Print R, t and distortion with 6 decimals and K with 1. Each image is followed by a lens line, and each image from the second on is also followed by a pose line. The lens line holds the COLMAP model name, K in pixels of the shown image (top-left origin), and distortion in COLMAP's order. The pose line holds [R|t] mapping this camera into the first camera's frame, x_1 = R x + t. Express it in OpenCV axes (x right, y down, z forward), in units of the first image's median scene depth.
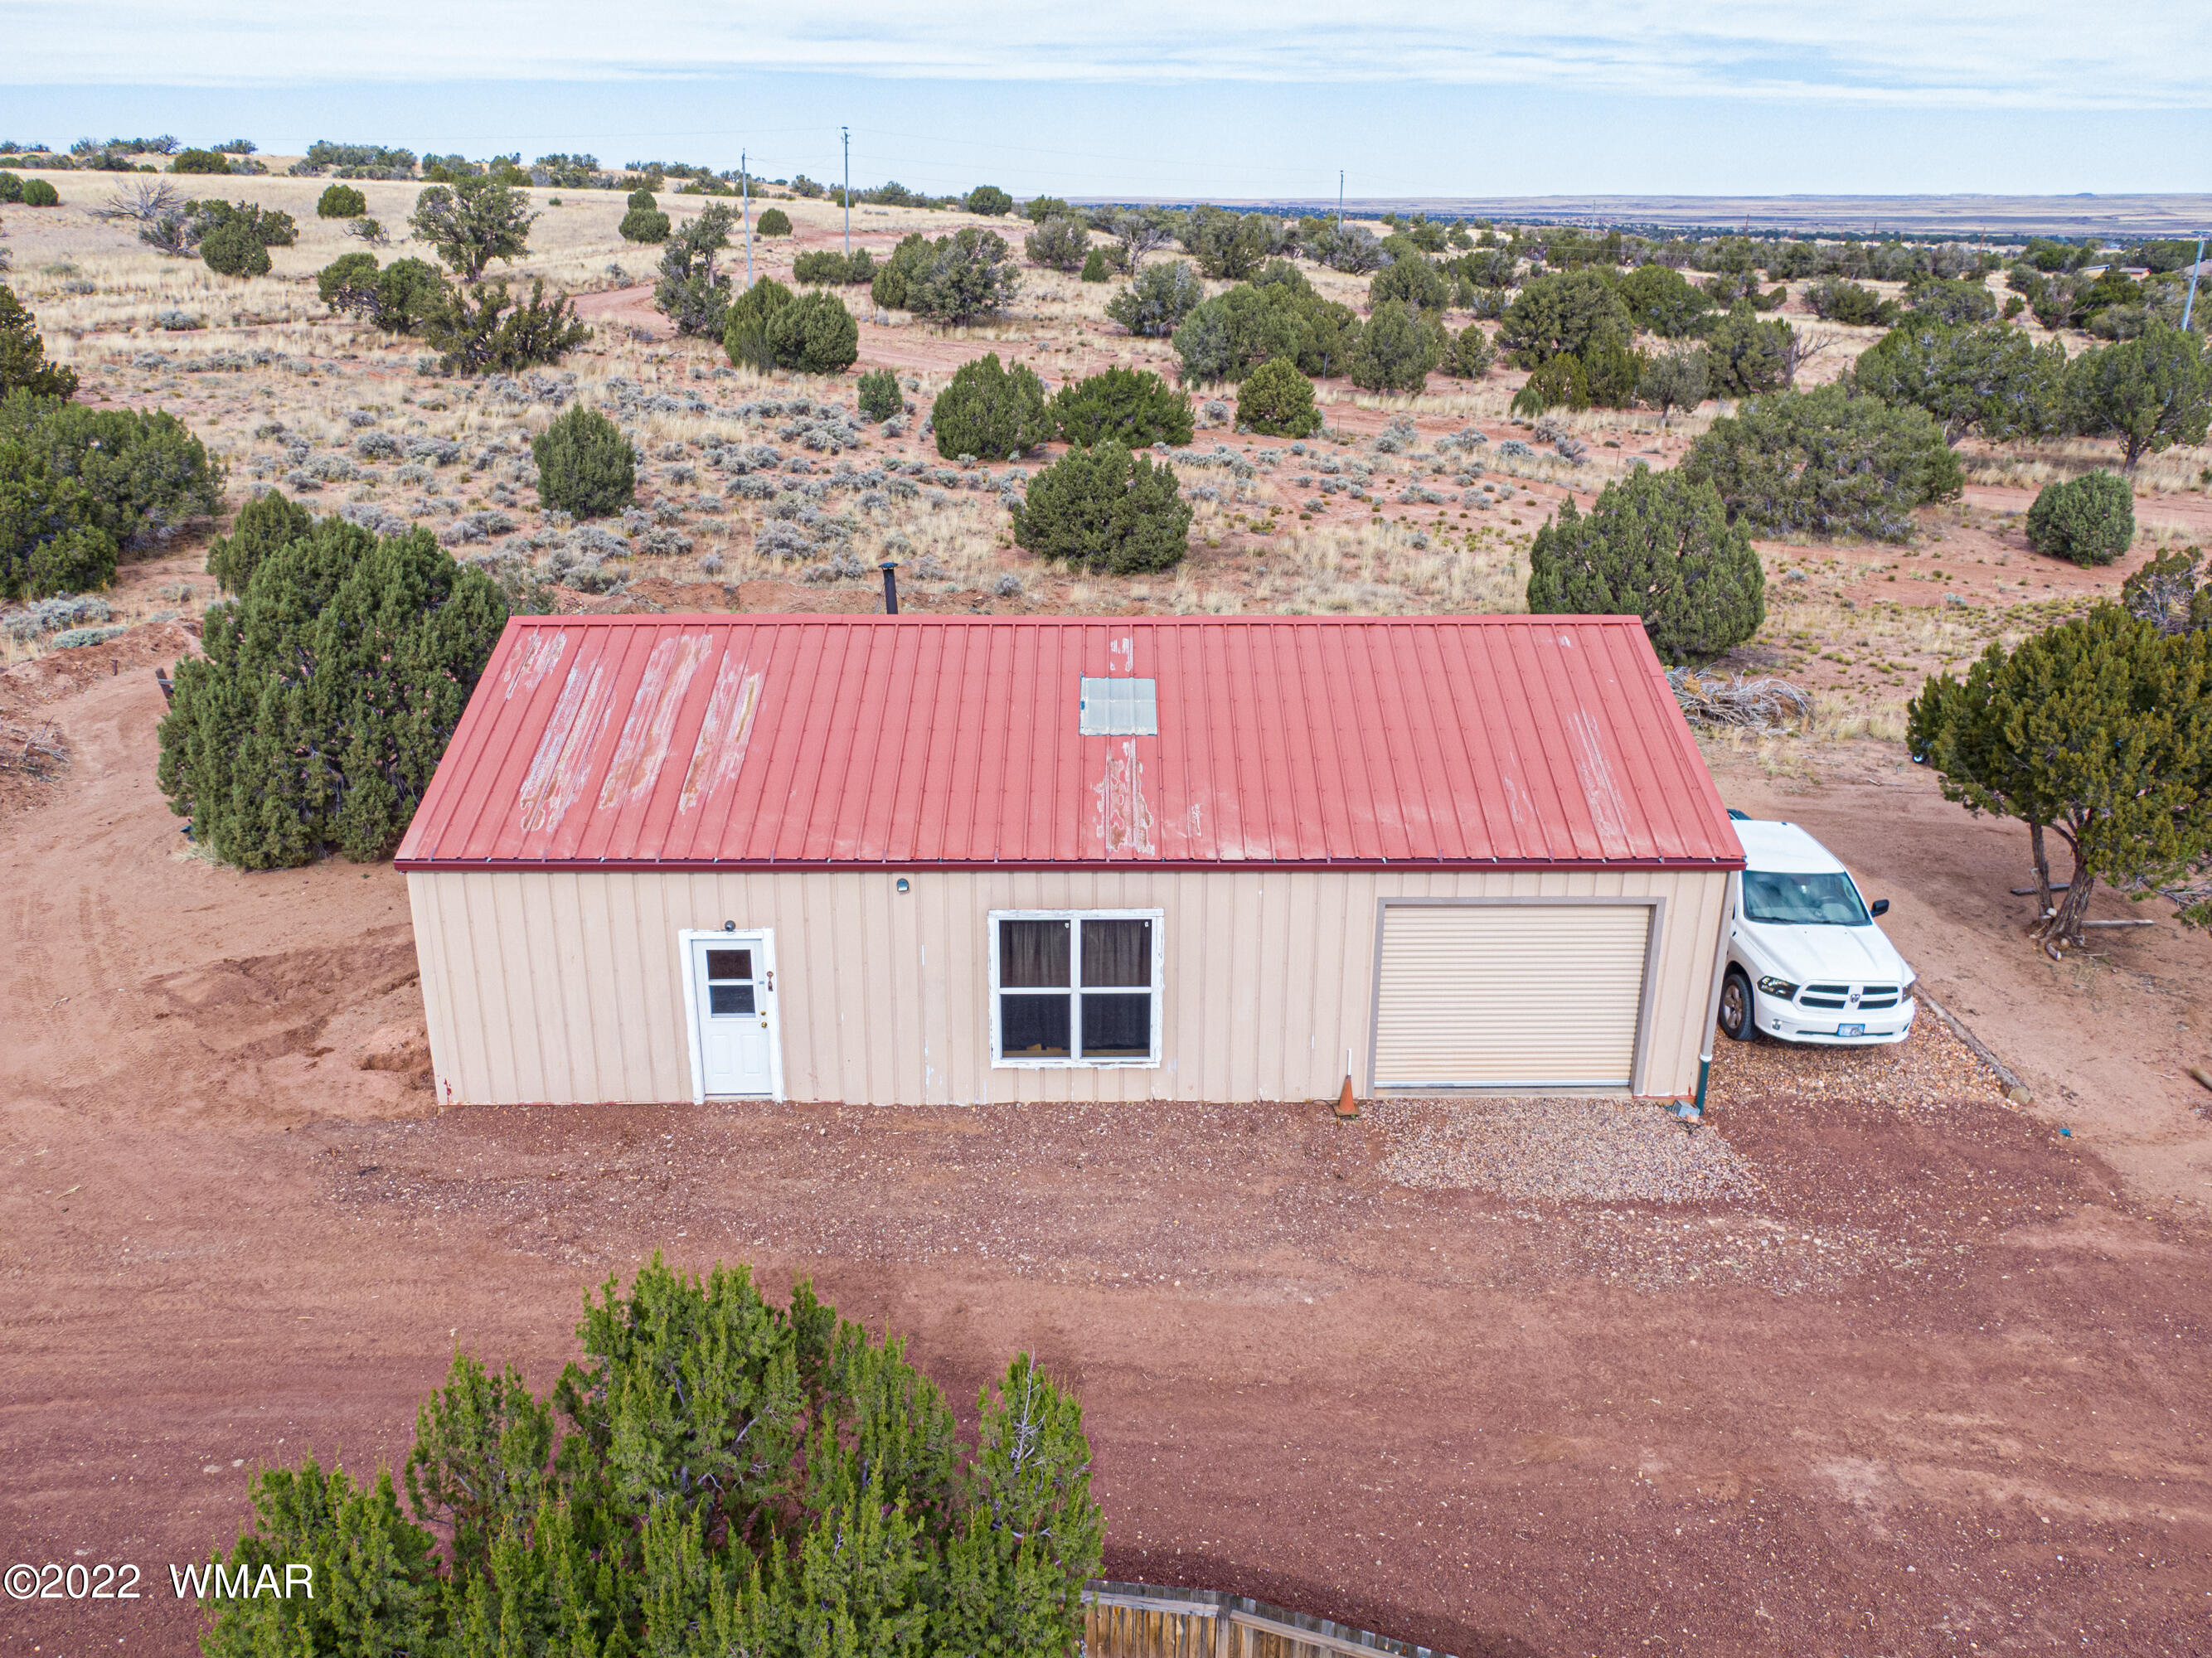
lens RADIAL K [[1743.2, 0, 1106.4], [0, 1743.2, 833.8], [0, 0, 1]] dist [0.029043, -0.000399]
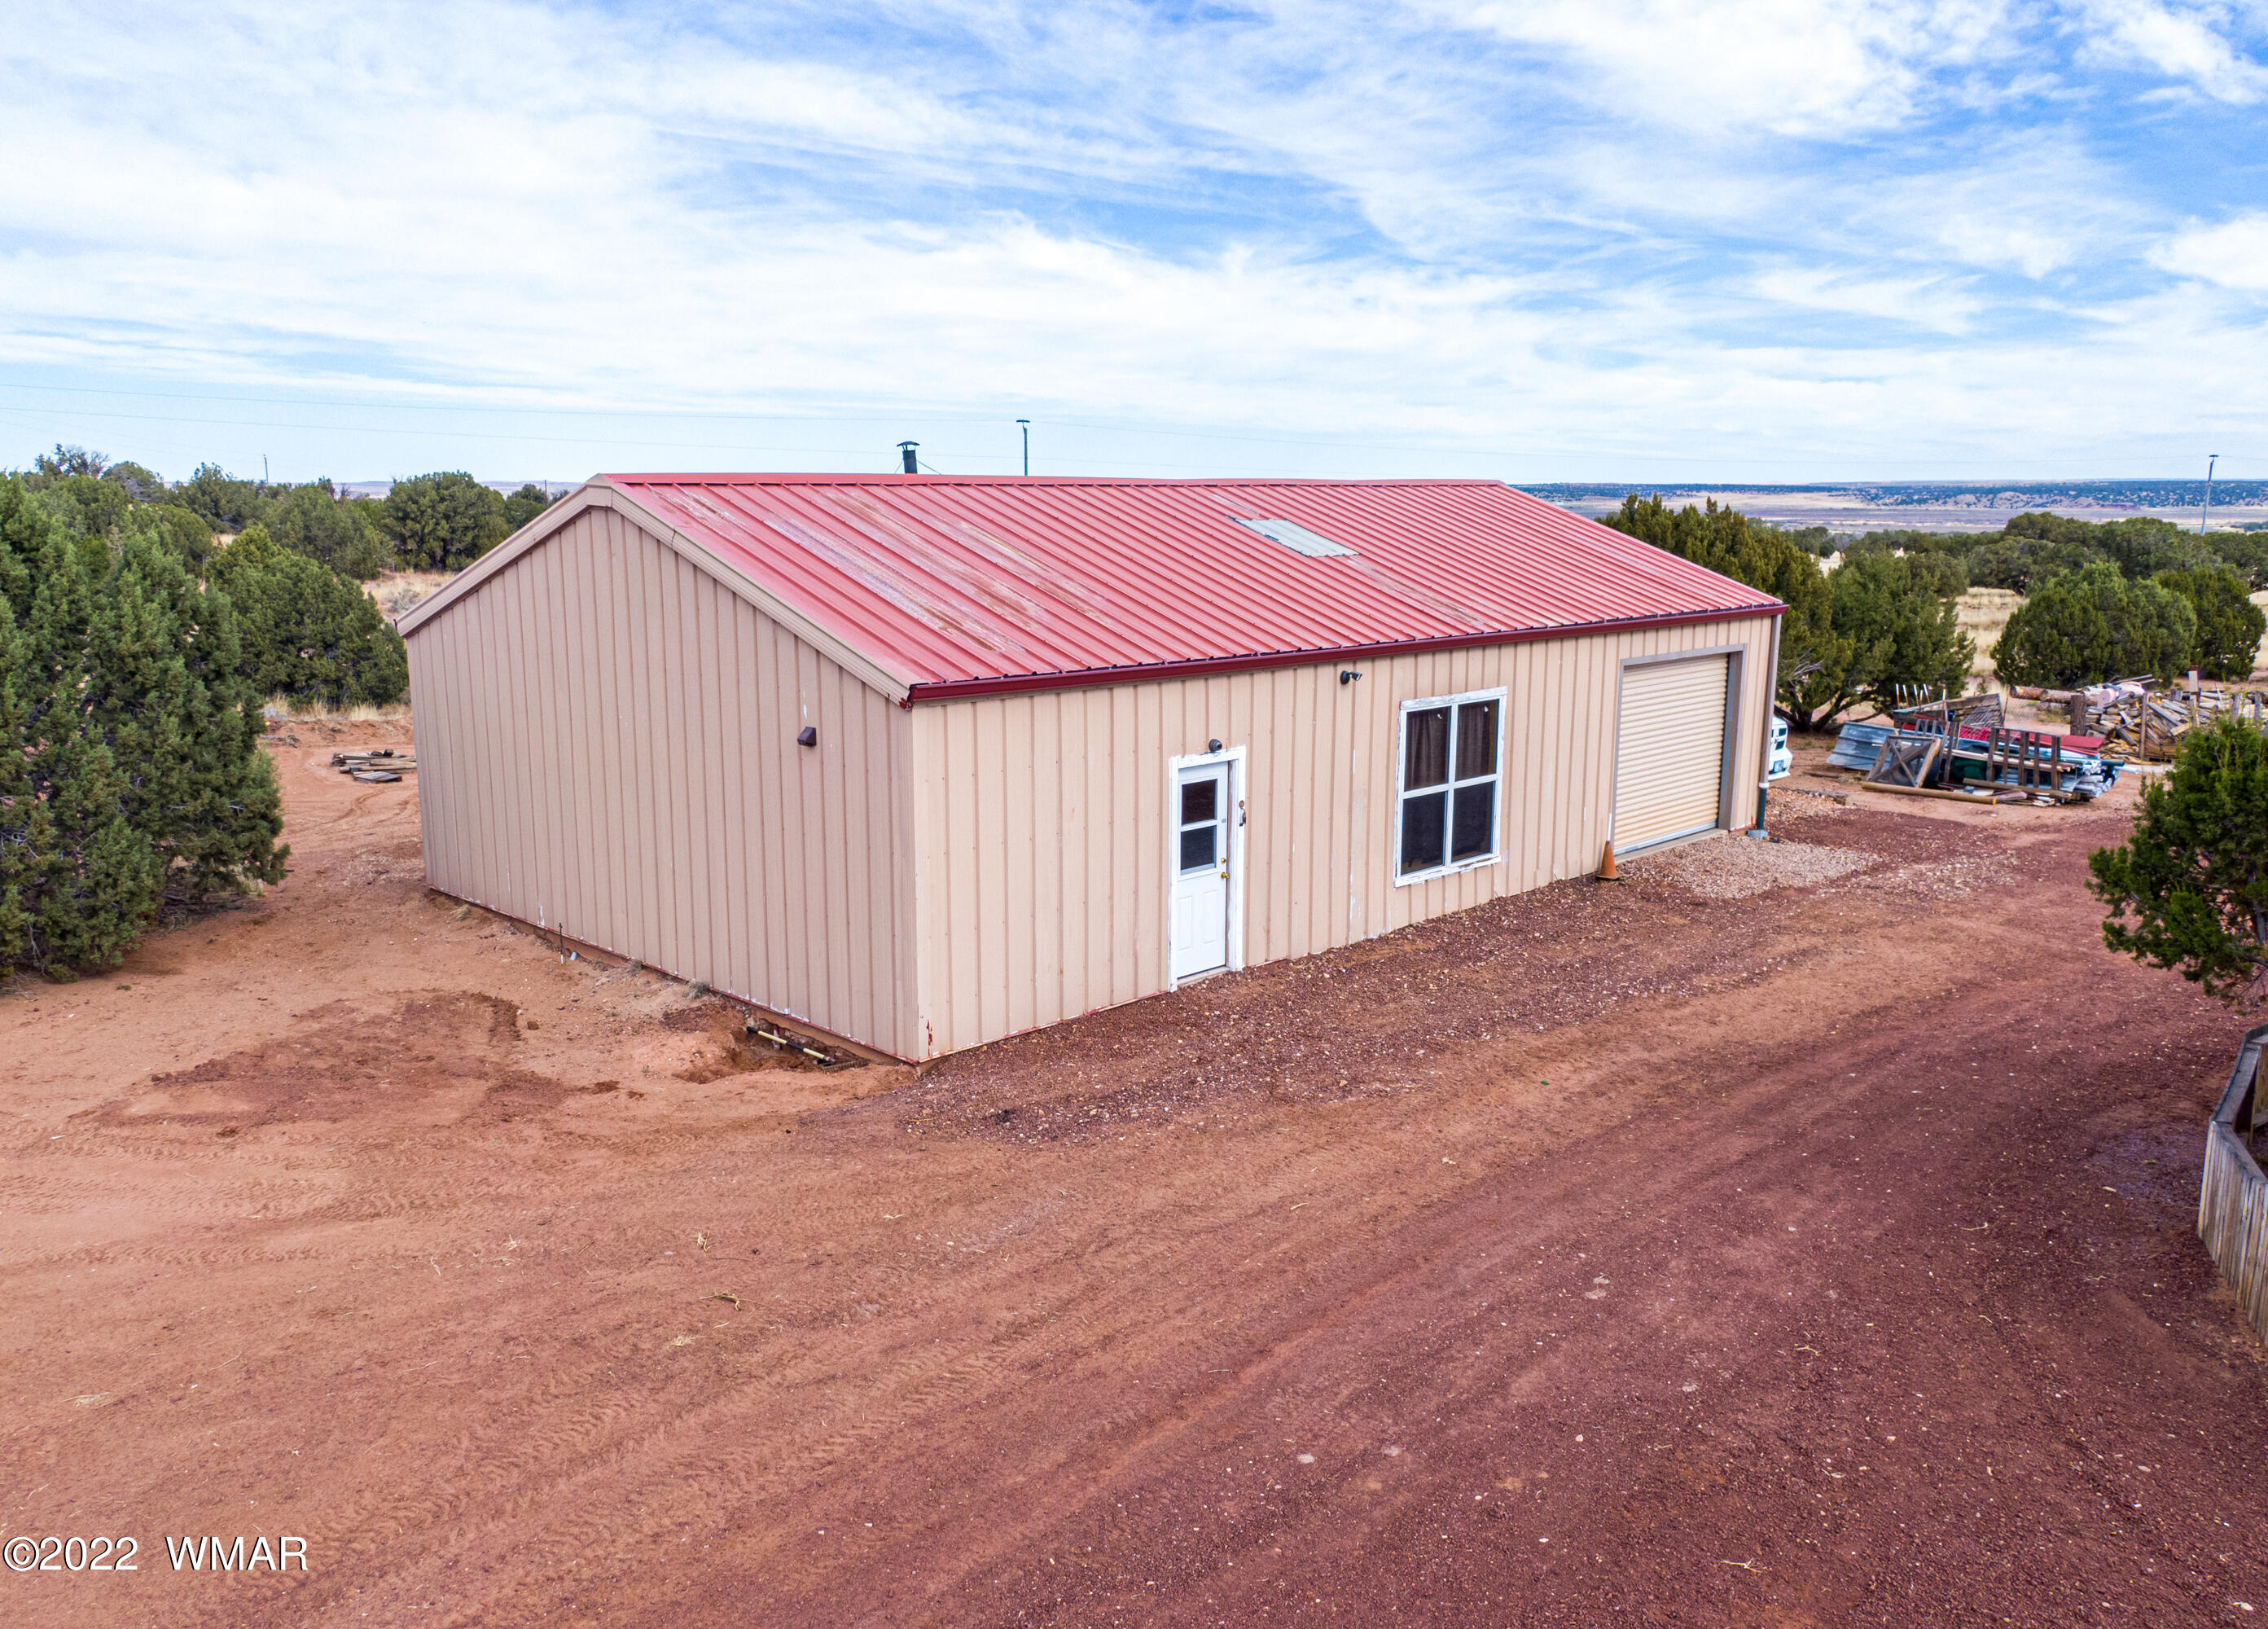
lens RADIAL K [[1773.5, 0, 1133.8], [0, 1773.5, 812.8], [0, 0, 1]] dist [-0.008735, -0.001751]
pose [[0.711991, -0.124939, 0.690984, -0.810689], [0.241934, 0.967439, -0.074364, 0.133675], [-0.659194, 0.220119, 0.719035, 0.417233]]
